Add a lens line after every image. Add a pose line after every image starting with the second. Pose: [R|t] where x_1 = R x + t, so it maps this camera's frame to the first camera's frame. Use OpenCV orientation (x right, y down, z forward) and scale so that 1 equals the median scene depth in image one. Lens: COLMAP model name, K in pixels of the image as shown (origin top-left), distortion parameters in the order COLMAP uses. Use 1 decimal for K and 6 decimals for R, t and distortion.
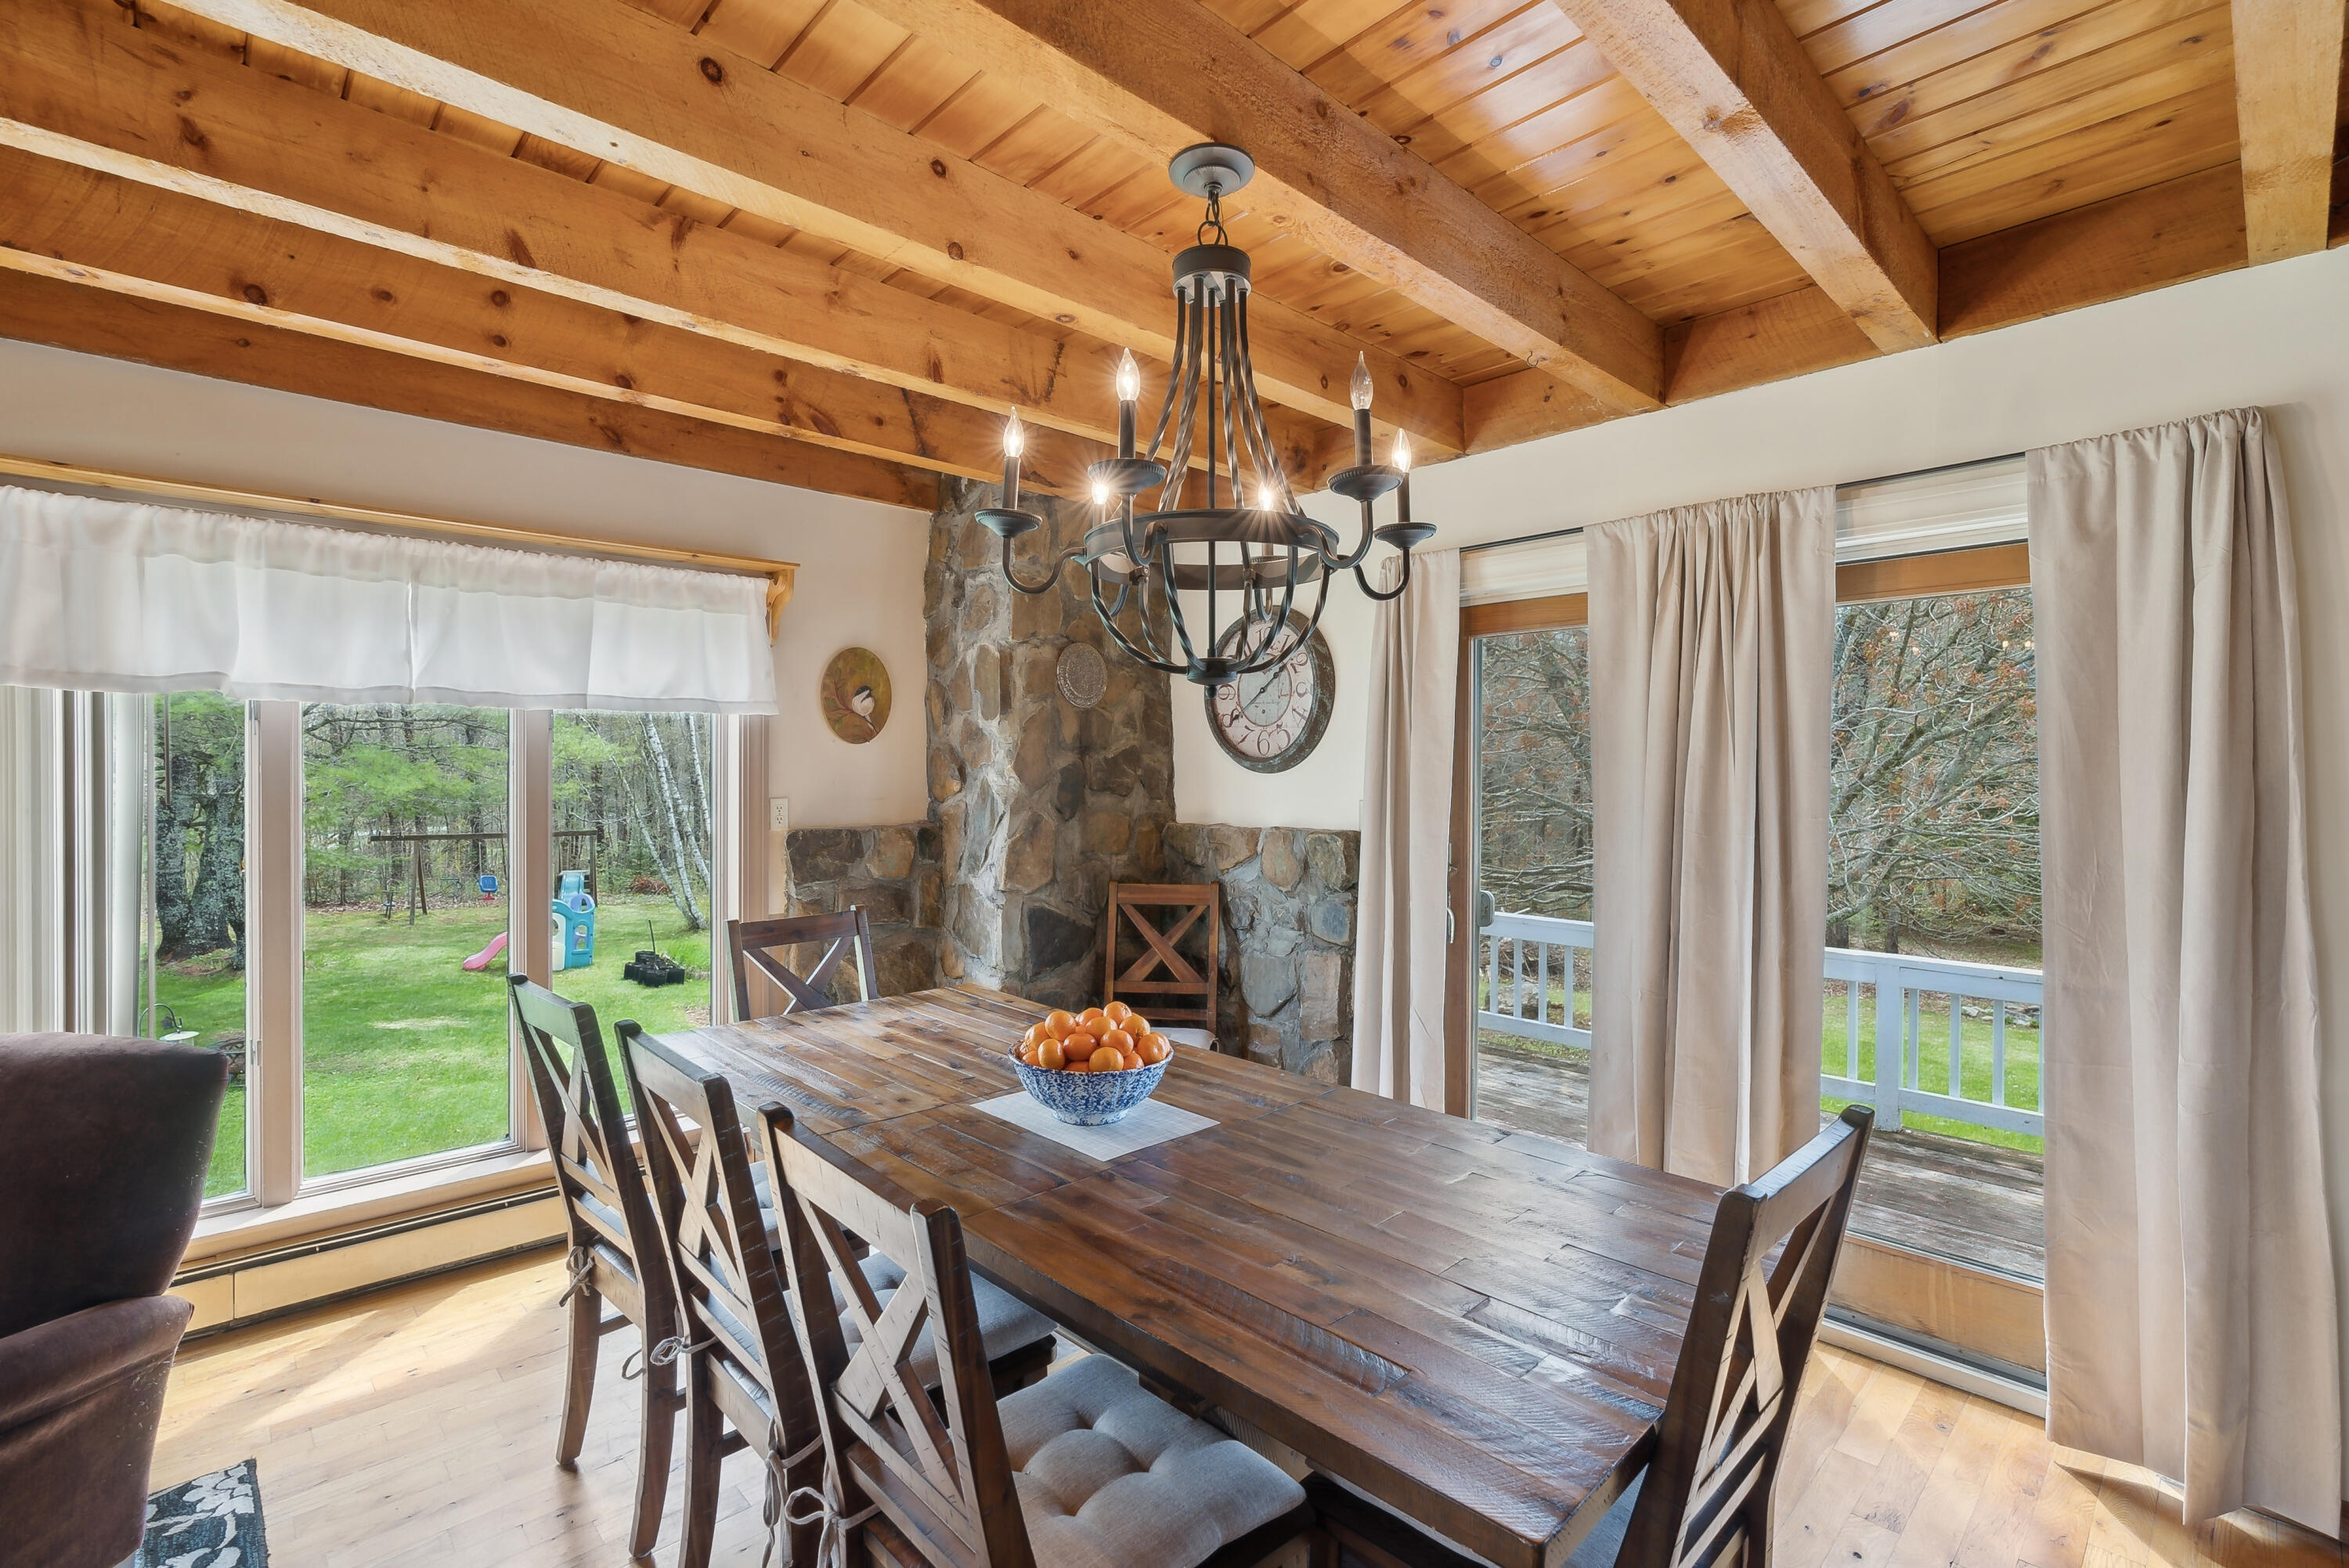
lens RADIAL K [[1072.6, 0, 1183.8], [0, 1072.6, 778.6], [0, 0, 1]] dist [-0.012135, -0.000190]
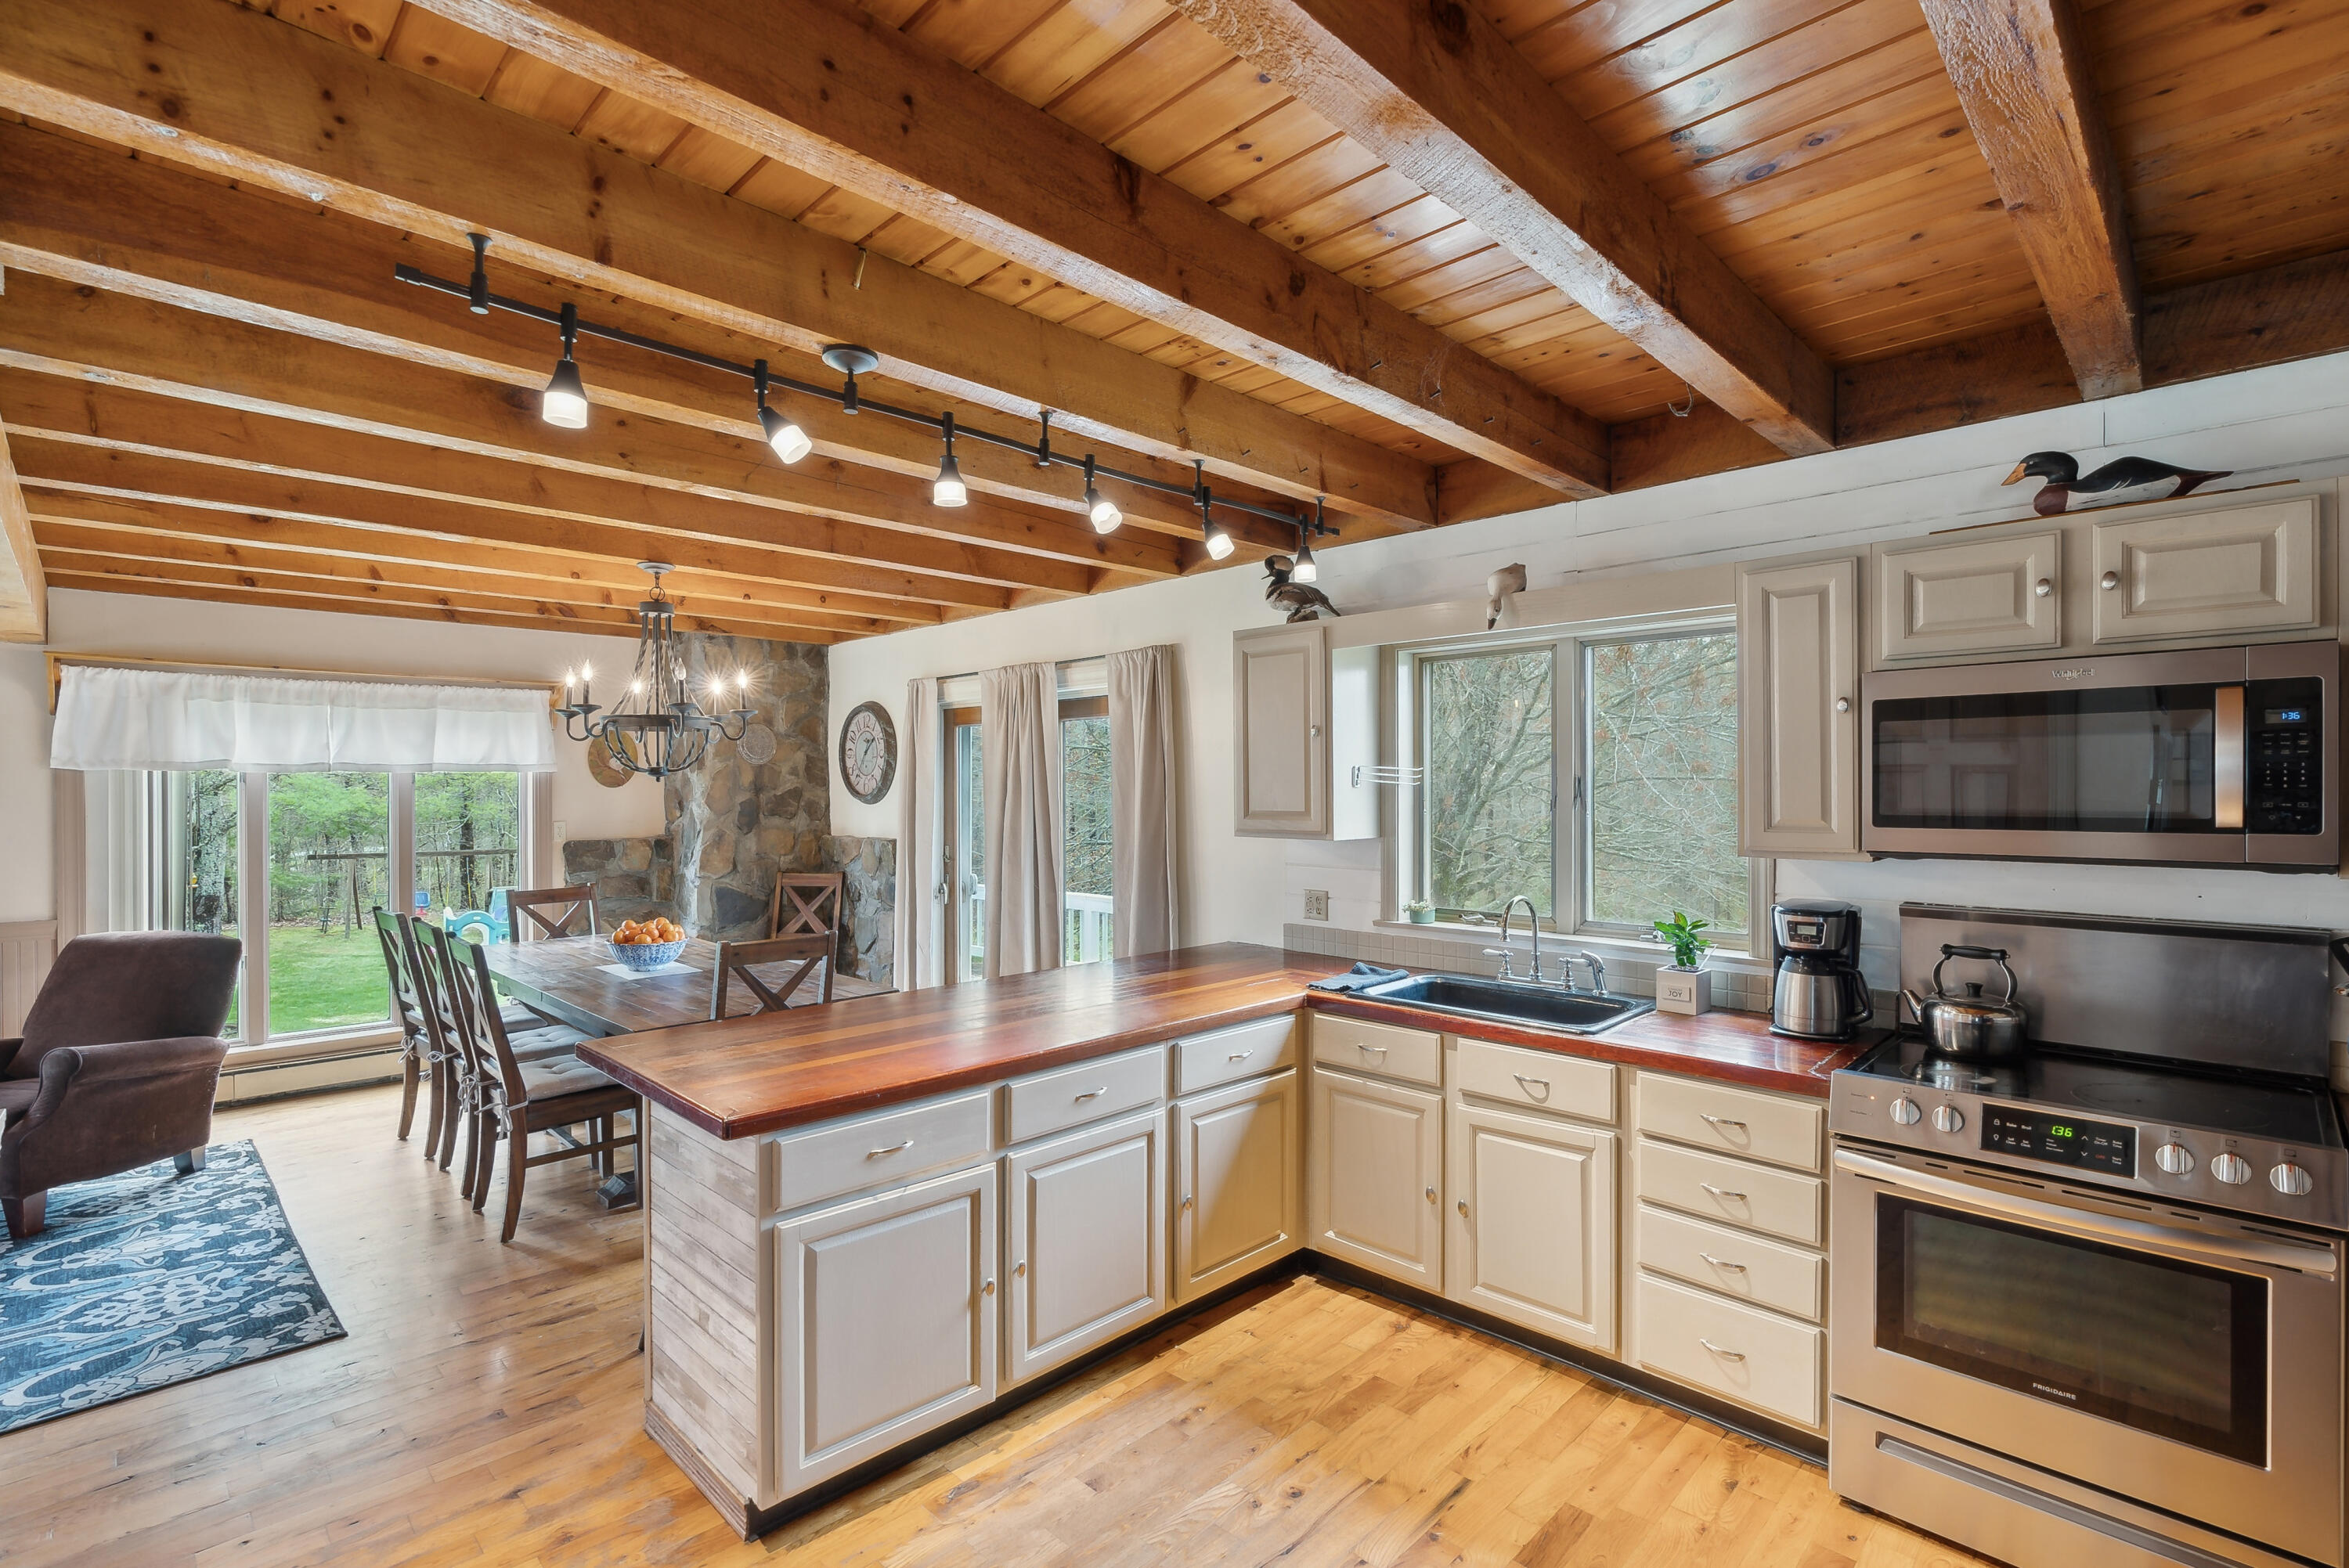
lens RADIAL K [[1072.6, 0, 1166.3], [0, 1072.6, 792.1], [0, 0, 1]] dist [-0.012135, -0.000190]
pose [[0.999610, -0.005370, 0.027395, 0.500161], [0.005409, 0.999984, -0.001355, -0.019507], [-0.027387, 0.001502, 0.999624, -0.656170]]
